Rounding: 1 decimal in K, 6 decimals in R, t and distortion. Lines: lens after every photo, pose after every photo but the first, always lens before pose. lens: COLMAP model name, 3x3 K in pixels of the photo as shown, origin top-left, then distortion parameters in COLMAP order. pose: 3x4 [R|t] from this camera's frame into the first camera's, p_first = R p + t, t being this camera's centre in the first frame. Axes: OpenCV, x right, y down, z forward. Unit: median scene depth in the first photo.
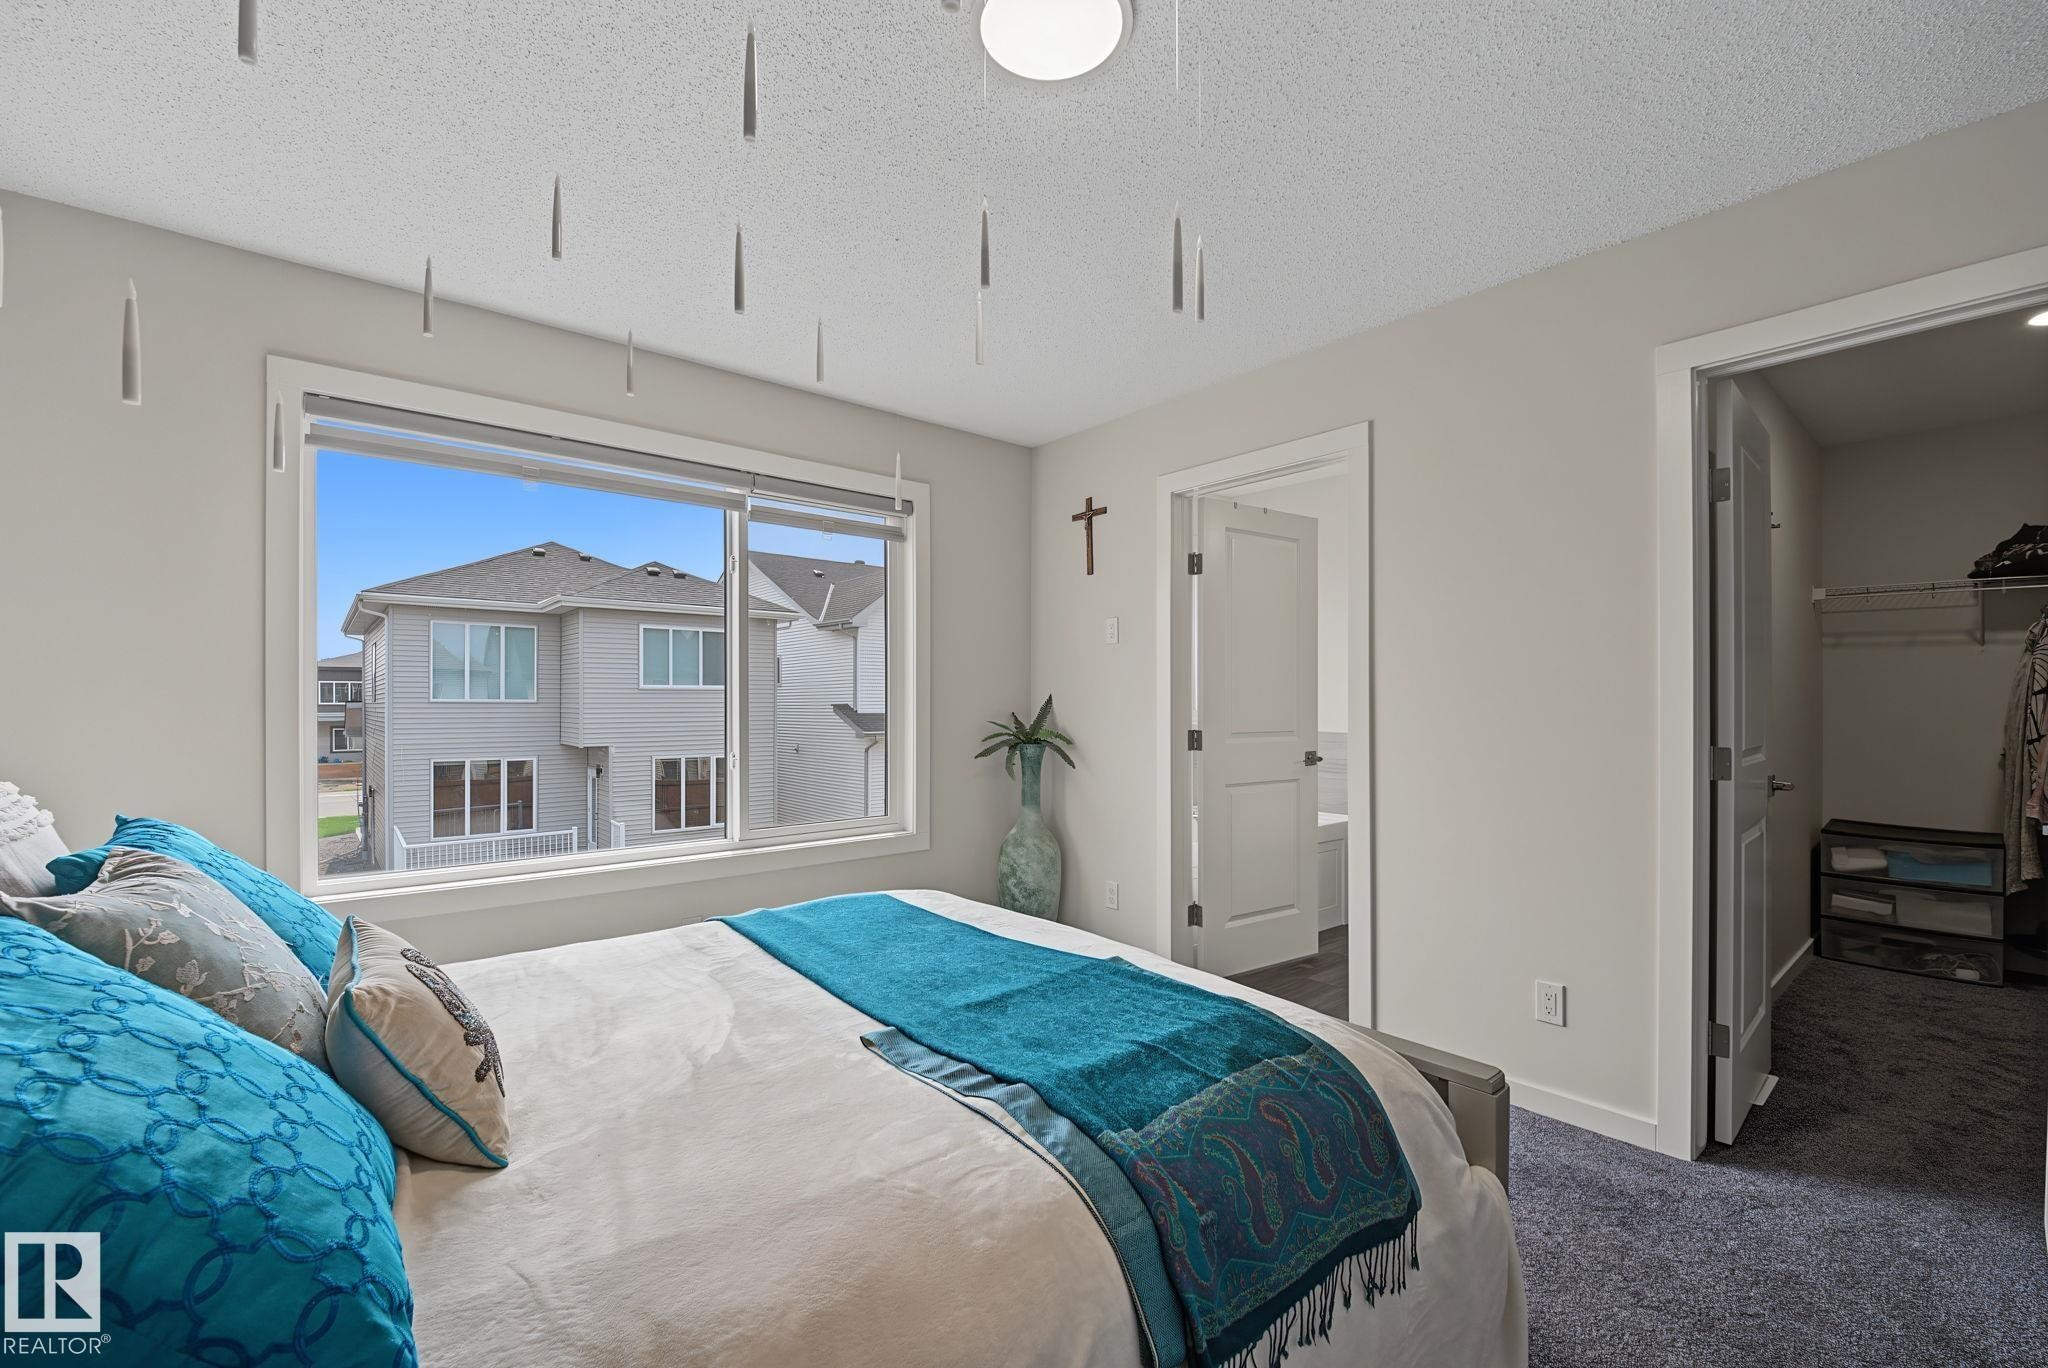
lens RADIAL K [[863.8, 0, 1020.3], [0, 863.8, 697.4], [0, 0, 1]] dist [0.014237, -0.010810]
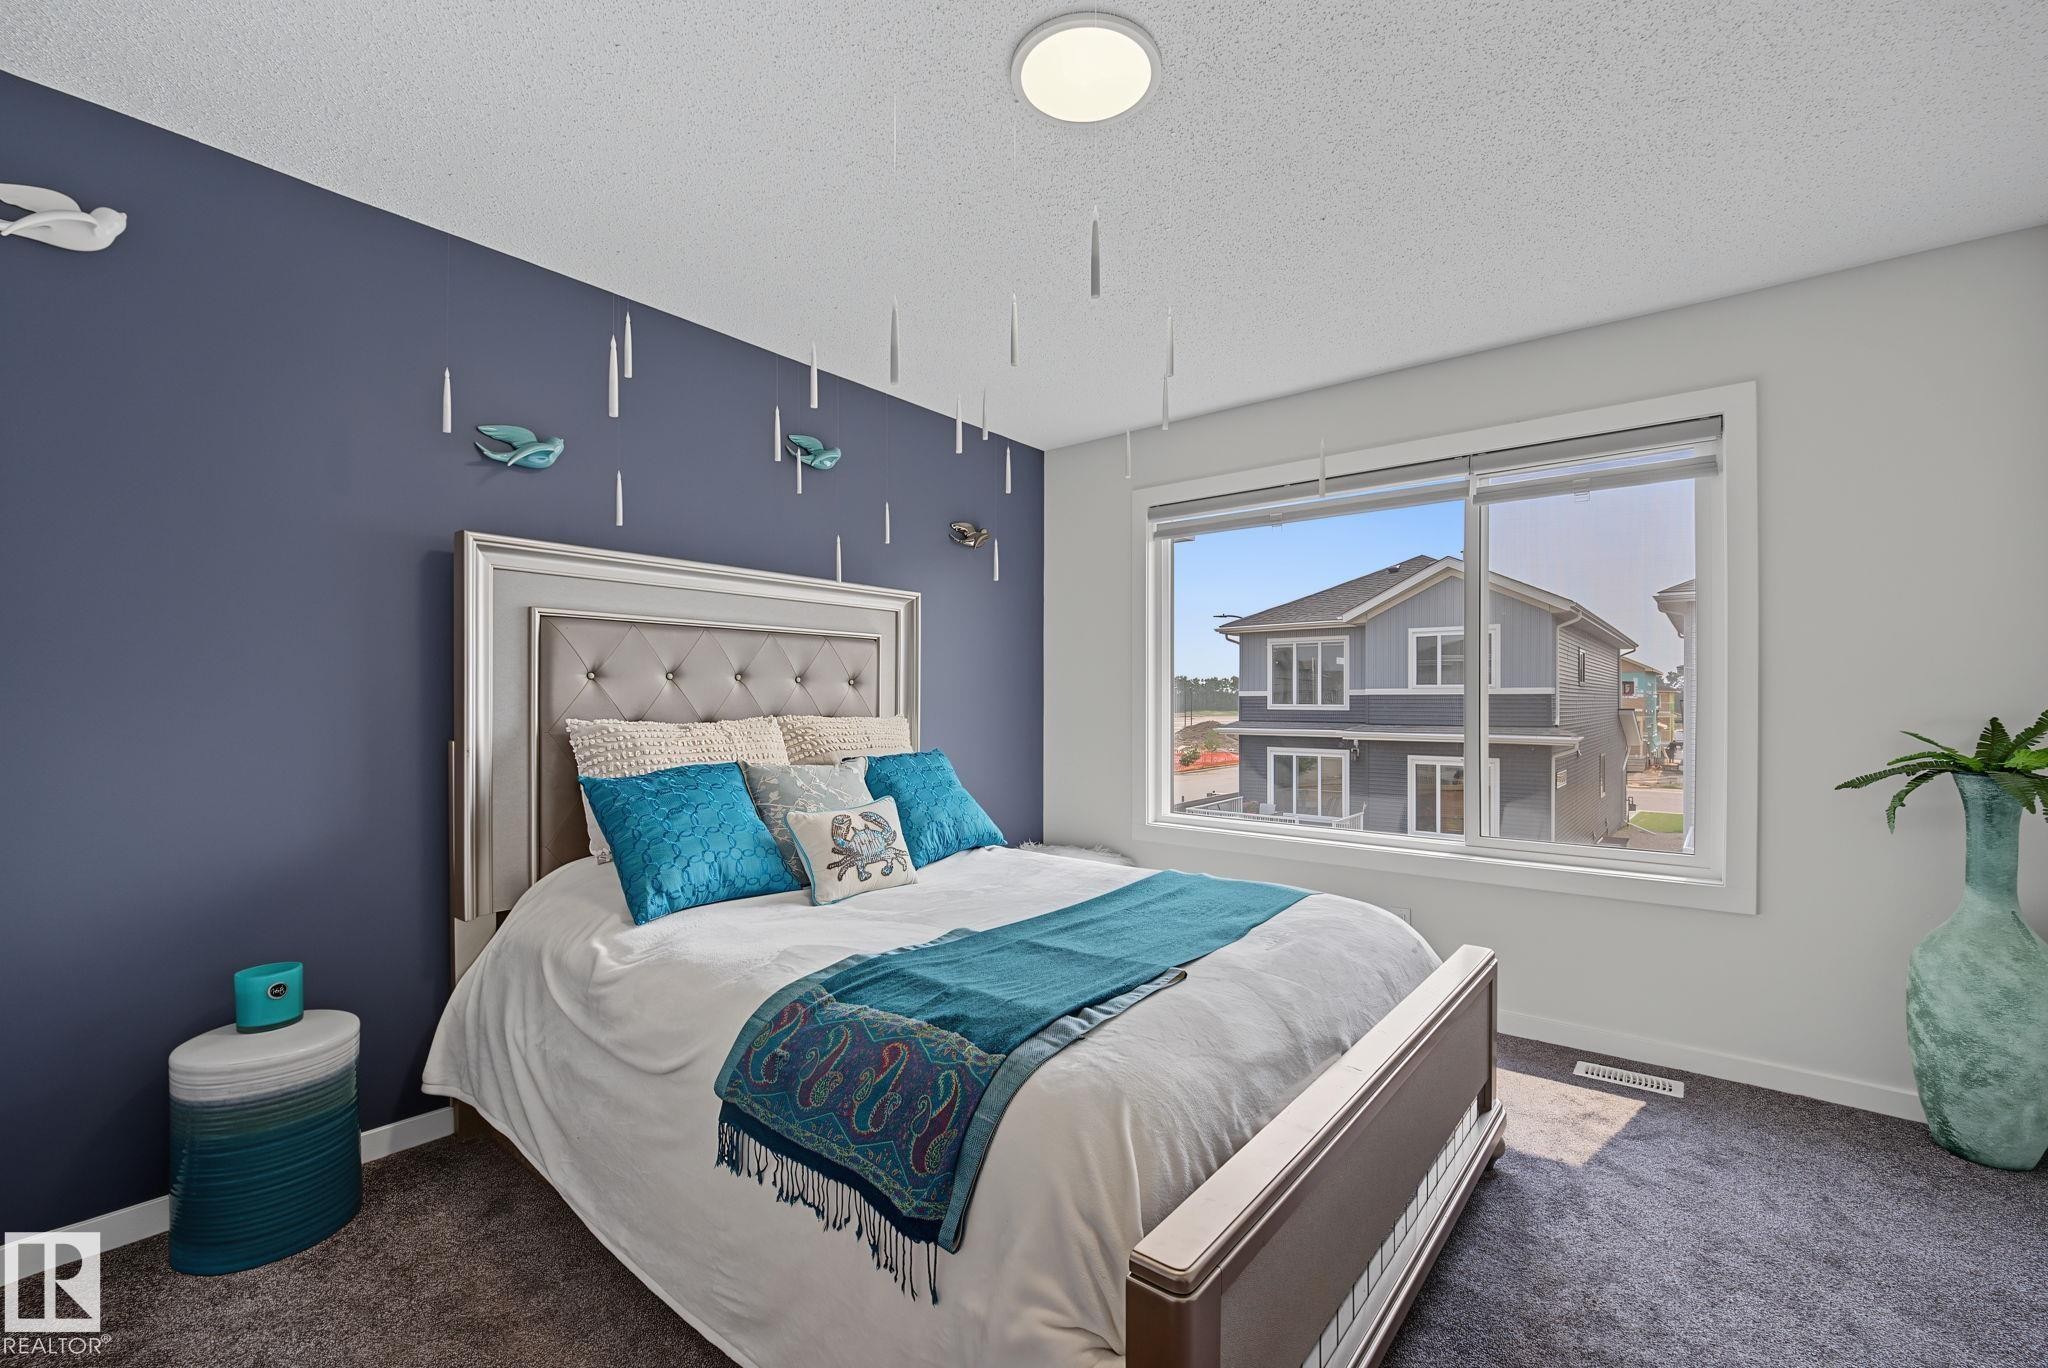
lens RADIAL K [[863.8, 0, 1020.3], [0, 863.8, 697.4], [0, 0, 1]] dist [0.014237, -0.010810]
pose [[0.182220, -0.005243, -0.983244, 0.556053], [0.003246, 0.999984, -0.004730, 0.006335], [0.983252, -0.002330, 0.182234, 0.369119]]
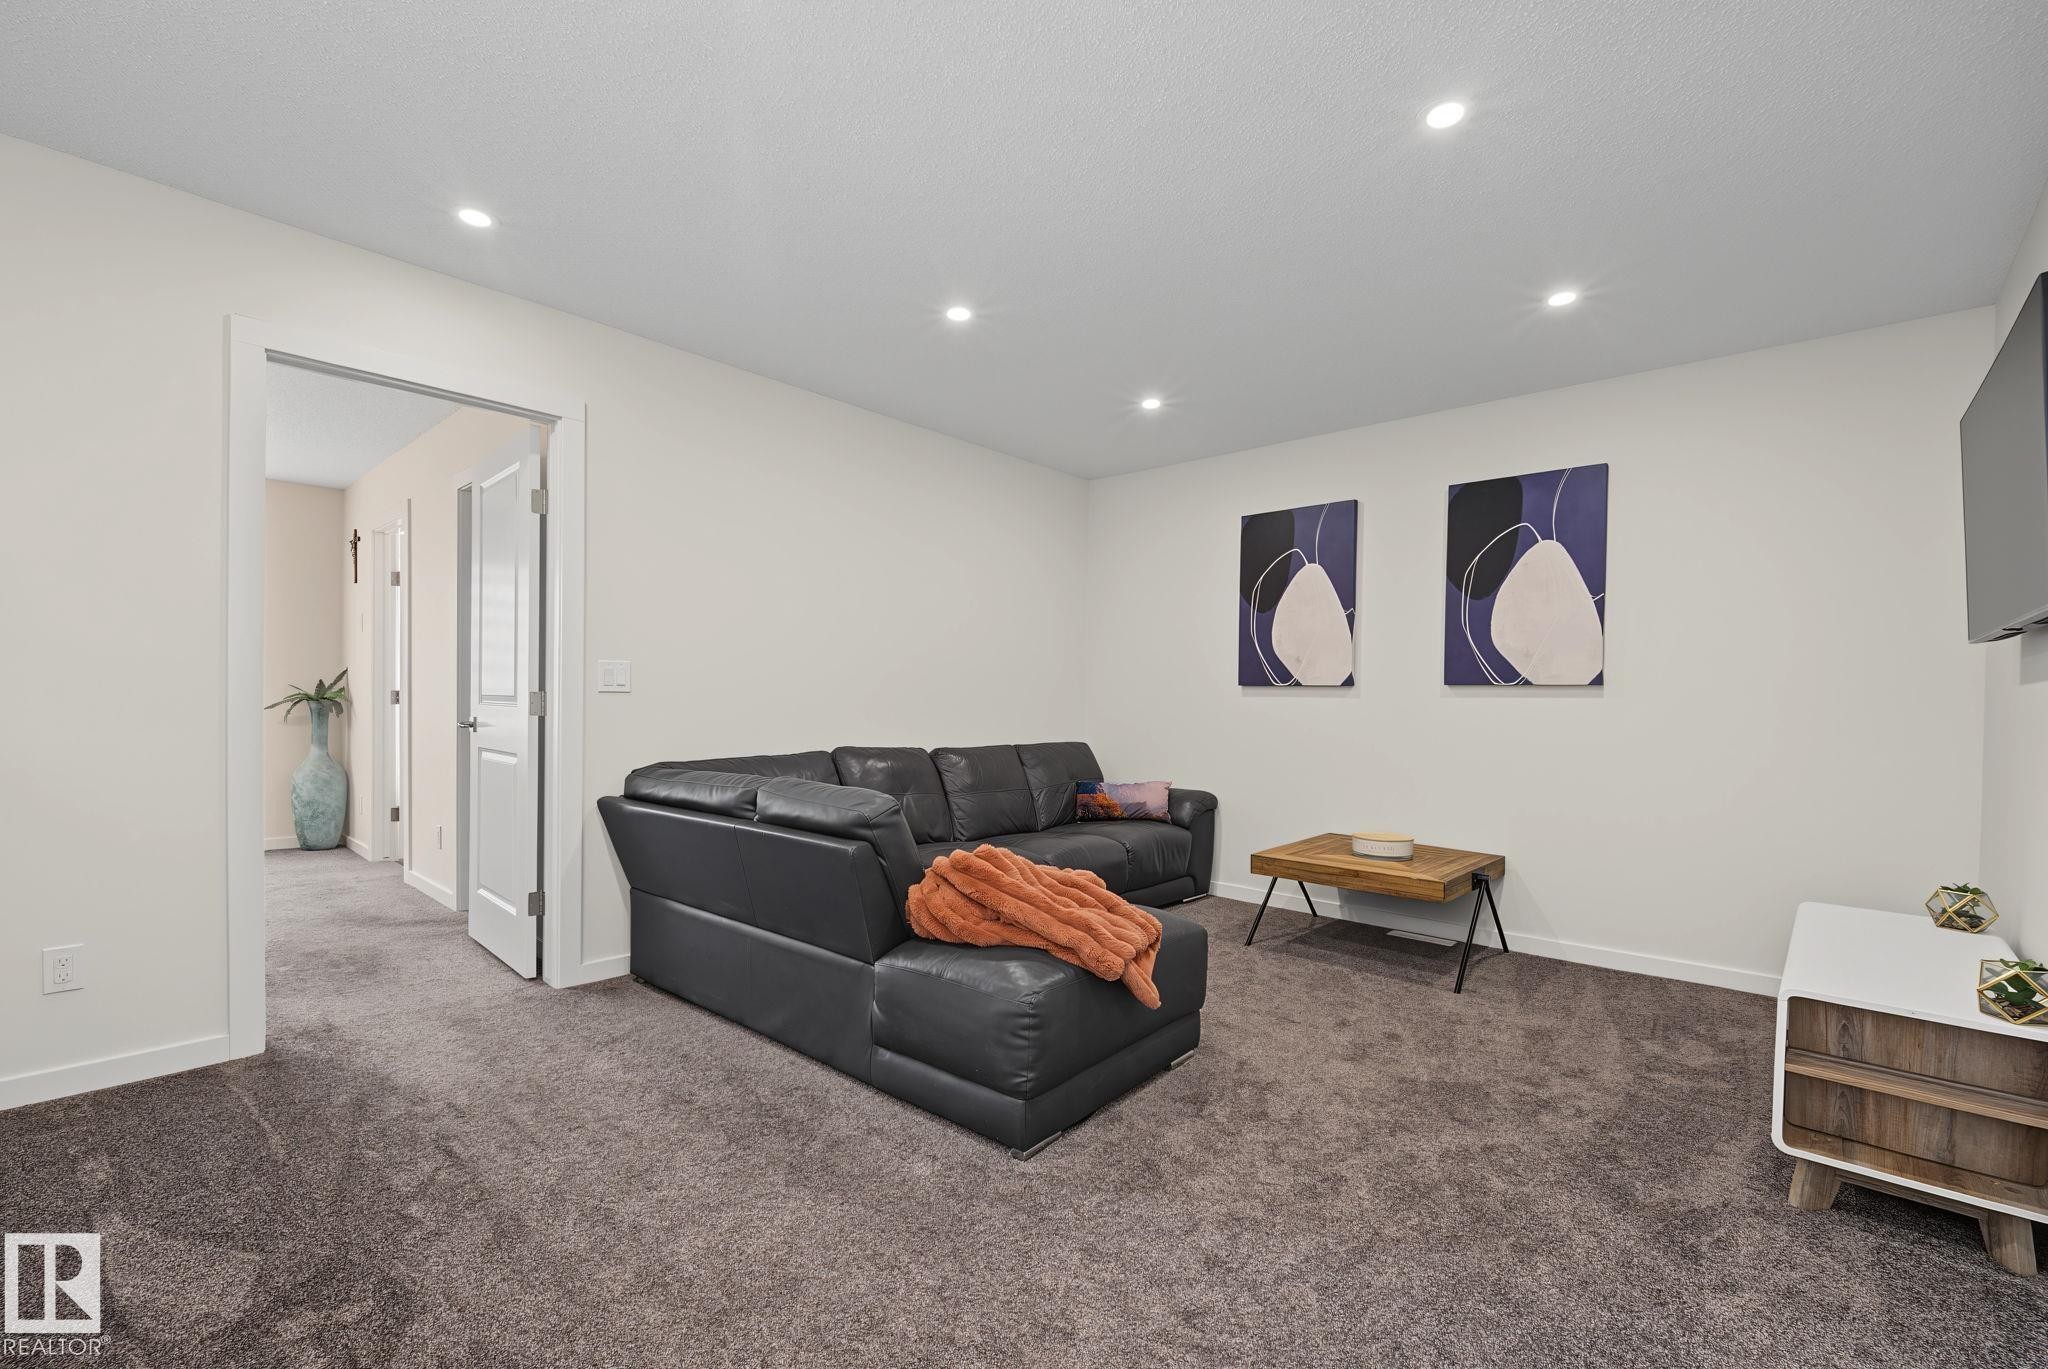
lens RADIAL K [[863.8, 0, 1020.3], [0, 863.8, 697.9], [0, 0, 1]] dist [0.014237, -0.010810]
pose [[0.993111, 0.002391, 0.117154, 1.251796], [-0.002953, 0.999985, 0.004628, 0.046287], [-0.117141, -0.004942, 0.993103, -0.704692]]
